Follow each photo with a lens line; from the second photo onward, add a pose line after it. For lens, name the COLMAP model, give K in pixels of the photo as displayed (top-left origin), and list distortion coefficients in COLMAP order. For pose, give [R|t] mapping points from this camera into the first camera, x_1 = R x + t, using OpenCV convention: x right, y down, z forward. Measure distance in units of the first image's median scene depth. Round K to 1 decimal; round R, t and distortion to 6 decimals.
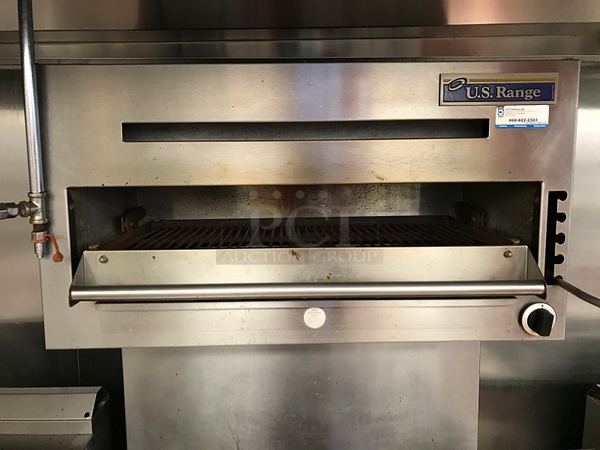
lens RADIAL K [[497.2, 0, 297.2], [0, 497.2, 220.9], [0, 0, 1]] dist [0.028545, -0.033253]
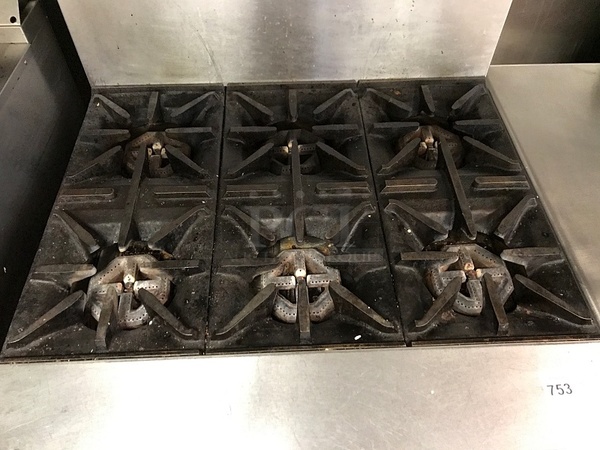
lens RADIAL K [[497.2, 0, 304.8], [0, 497.2, 225.8], [0, 0, 1]] dist [0.028545, -0.033253]
pose [[0.999920, 0.002077, 0.012504, 0.027922], [-0.010090, 0.727486, 0.686048, 0.074274], [-0.007671, -0.686119, 0.727449, 0.187268]]
